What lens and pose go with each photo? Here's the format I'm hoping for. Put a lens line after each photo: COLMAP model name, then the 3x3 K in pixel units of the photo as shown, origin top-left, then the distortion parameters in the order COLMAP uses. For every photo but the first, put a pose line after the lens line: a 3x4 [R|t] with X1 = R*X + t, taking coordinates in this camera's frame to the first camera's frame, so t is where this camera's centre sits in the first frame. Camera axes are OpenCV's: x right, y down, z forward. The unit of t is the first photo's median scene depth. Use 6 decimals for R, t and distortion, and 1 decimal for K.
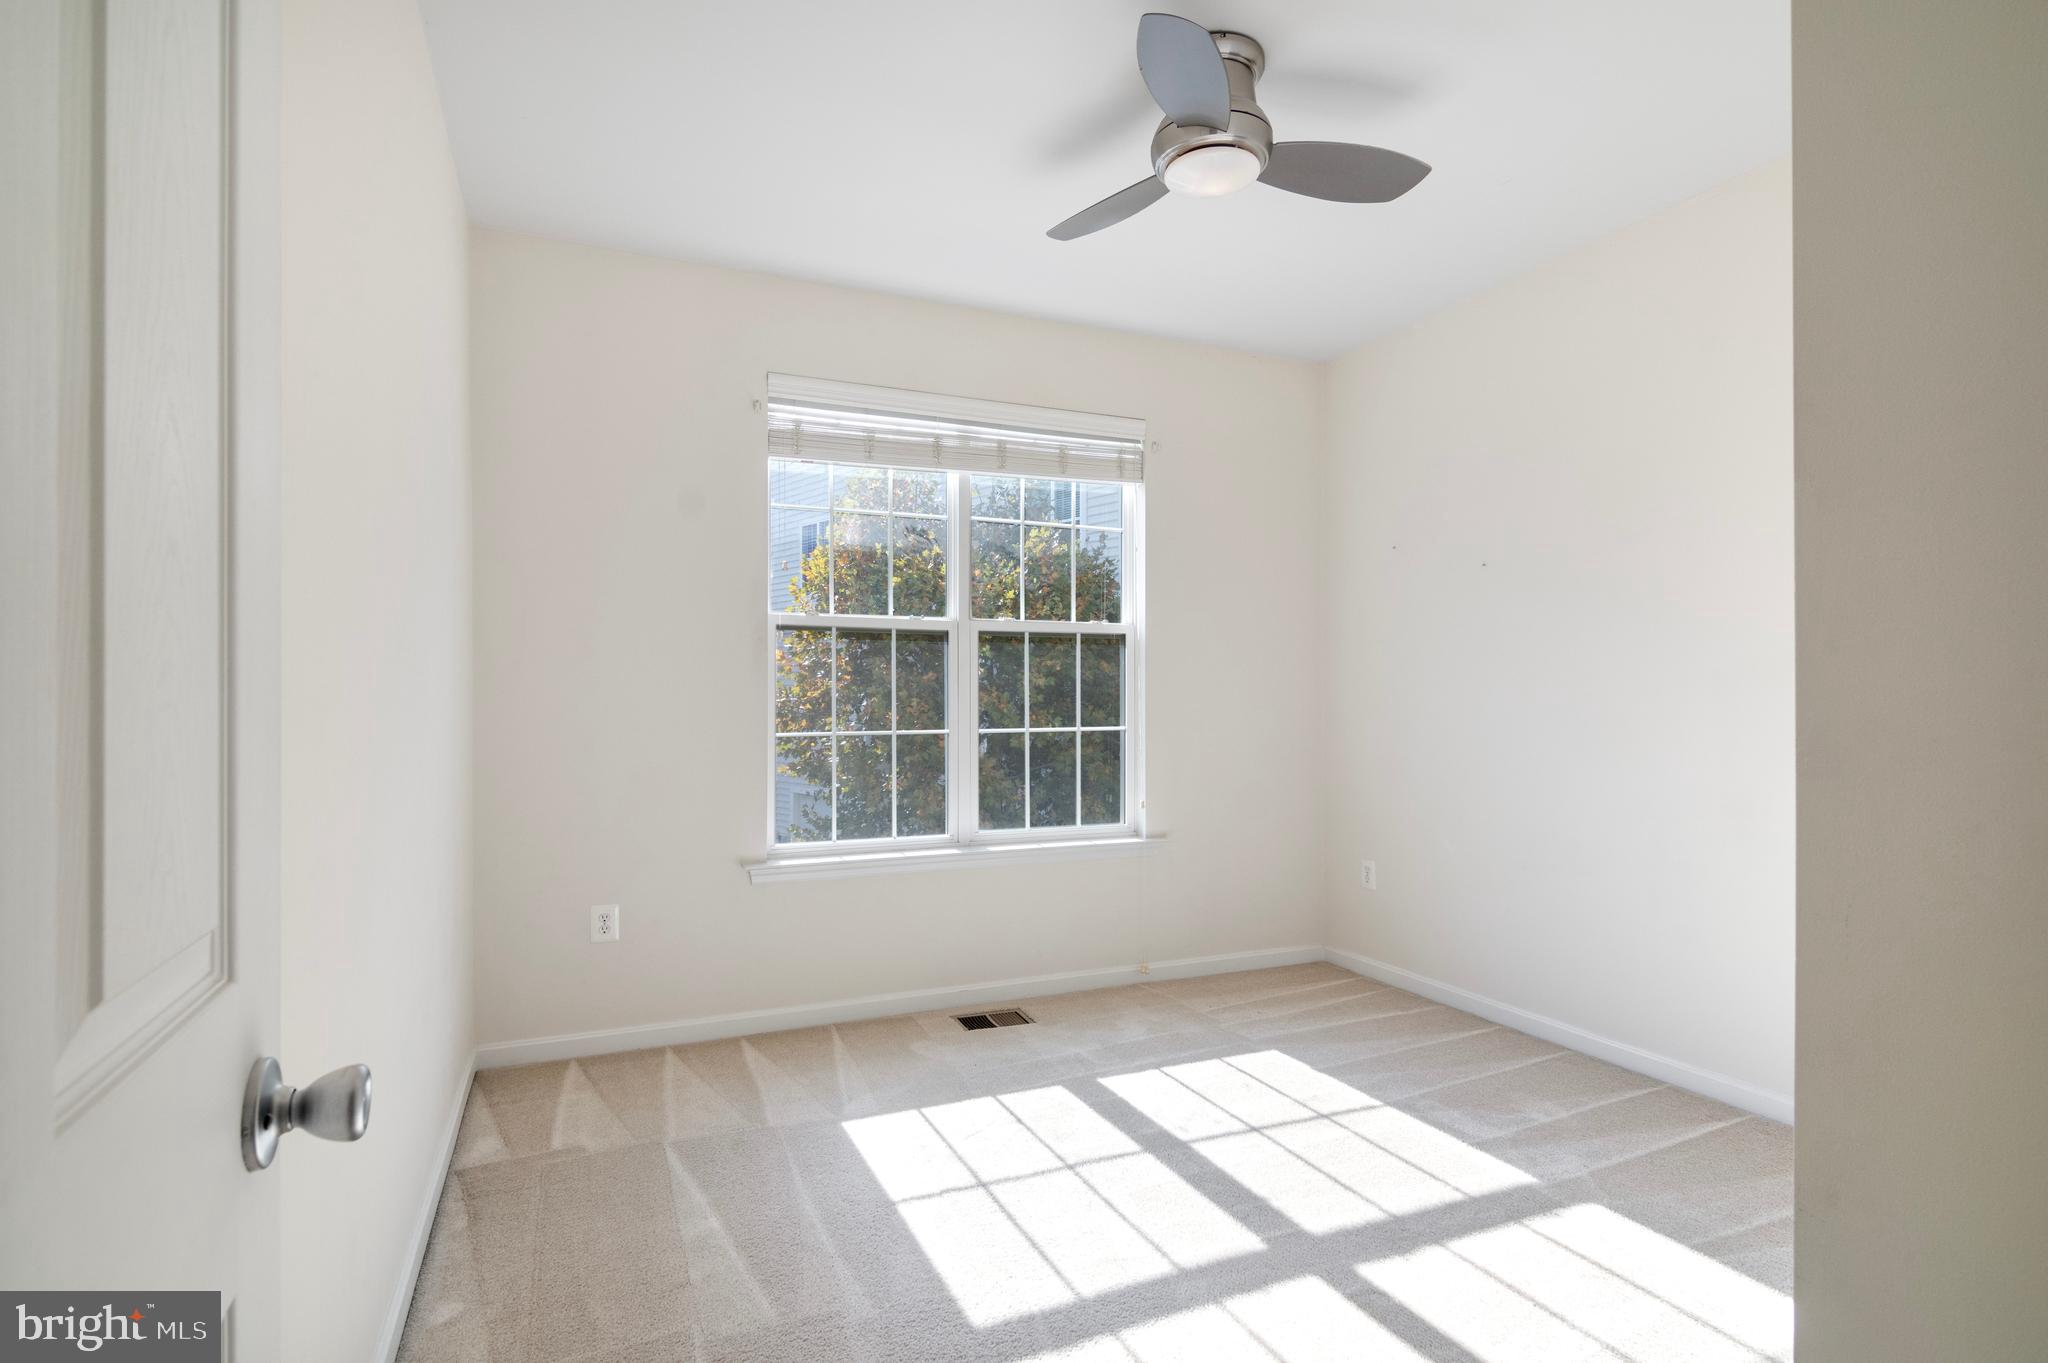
lens RADIAL K [[1045.9, 0, 1024.0], [0, 1045.9, 681.5], [0, 0, 1]] dist [0.020577, -0.000654]
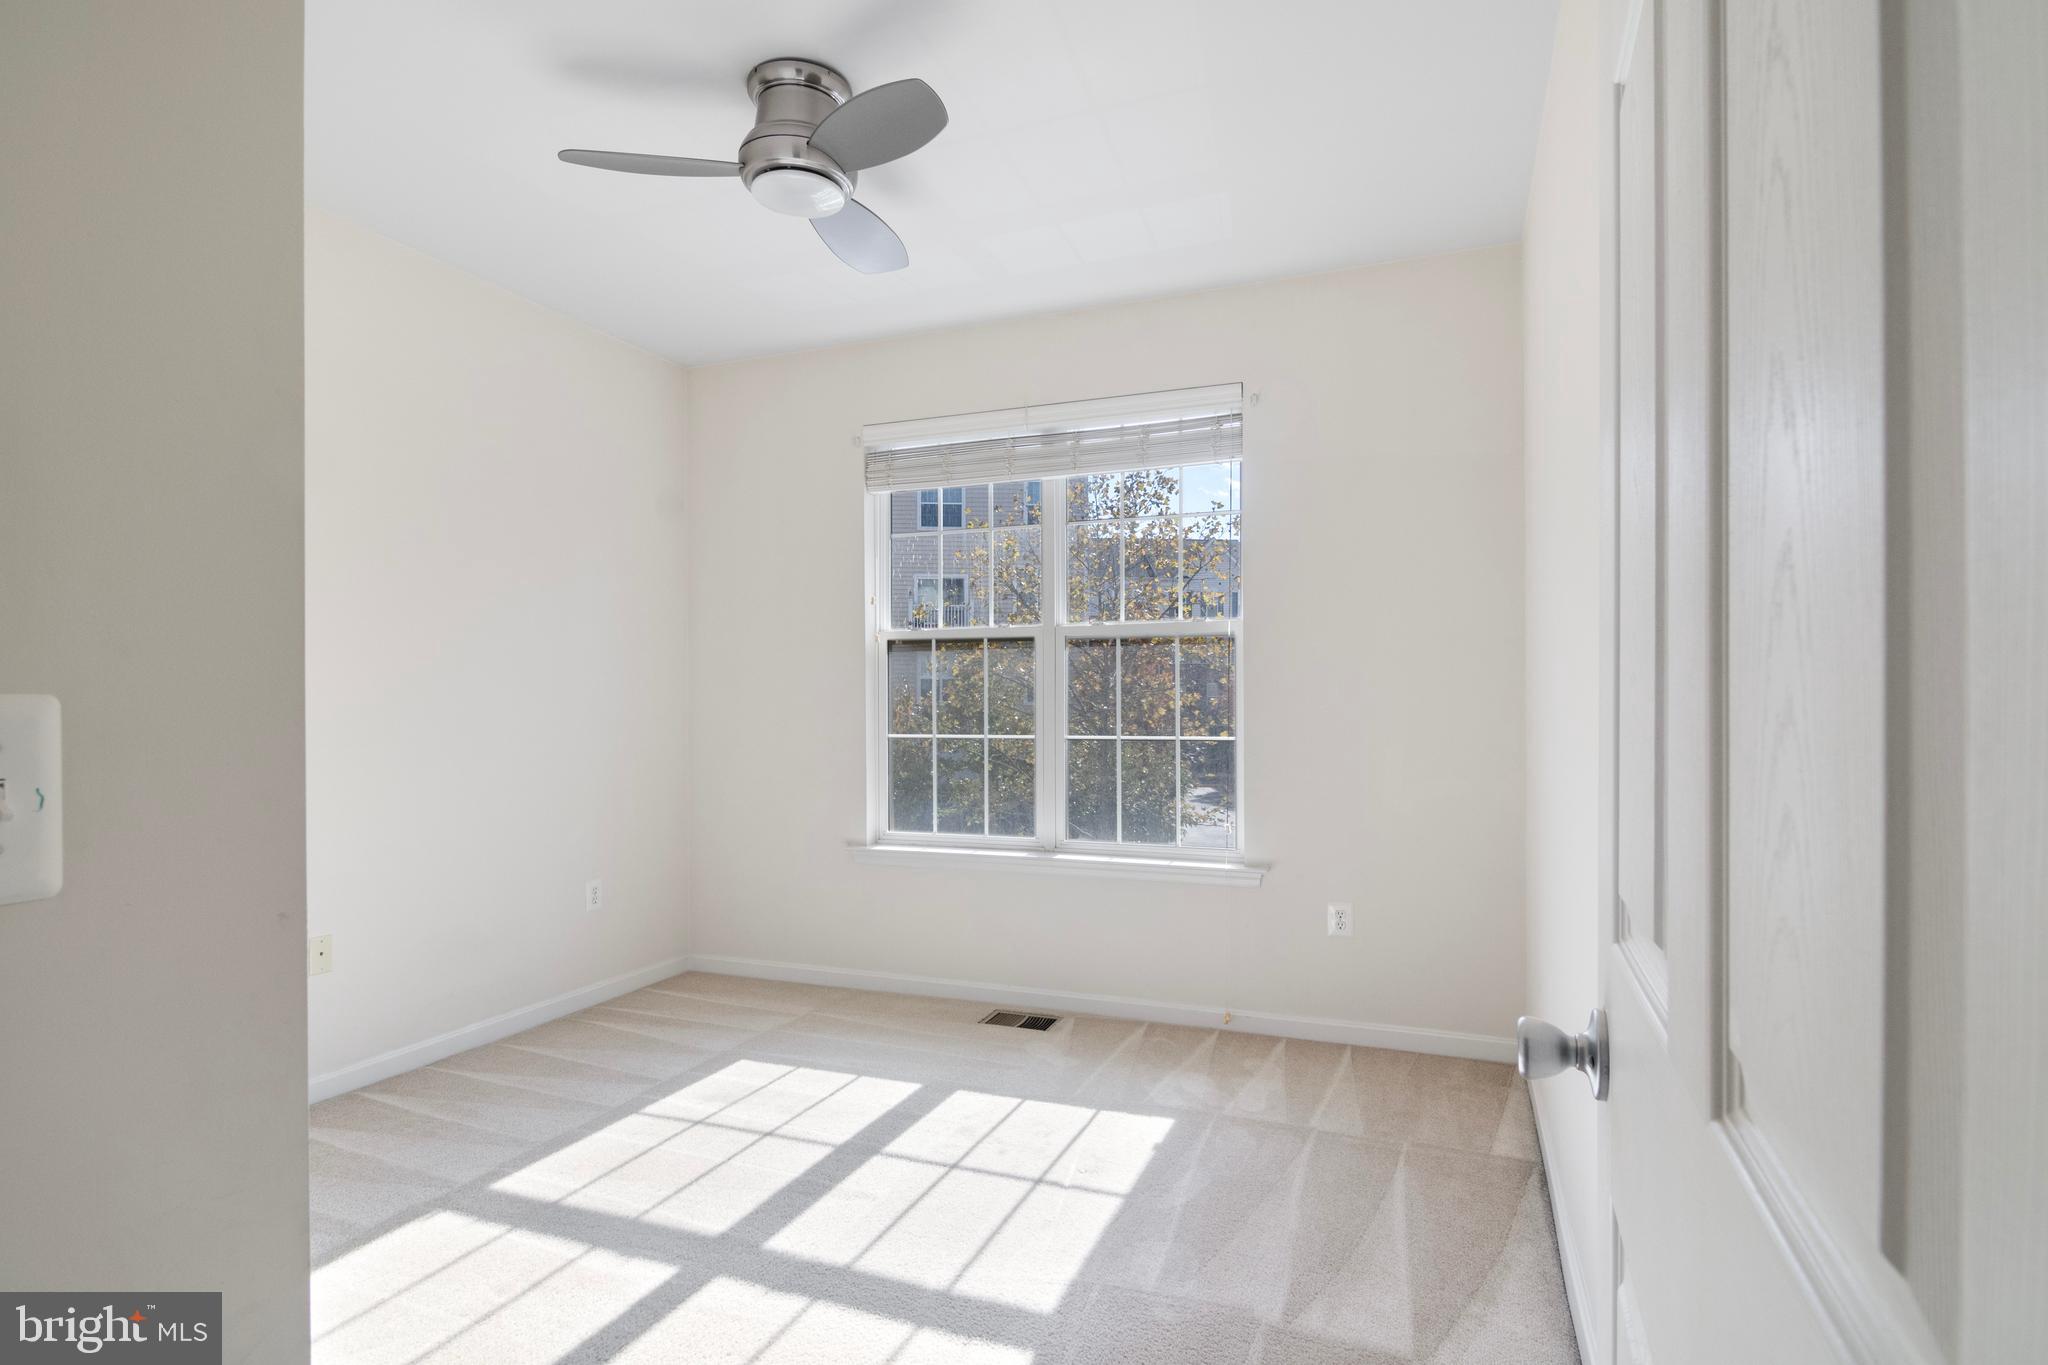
lens RADIAL K [[1073.7, 0, 1034.9], [0, 1073.7, 697.8], [0, 0, 1]] dist [-0.003637, -0.000039]
pose [[0.709340, 0.000836, -0.704866, 0.762924], [0.010560, 0.999874, 0.011813, -0.002810], [0.704788, -0.015823, 0.709242, 0.304929]]
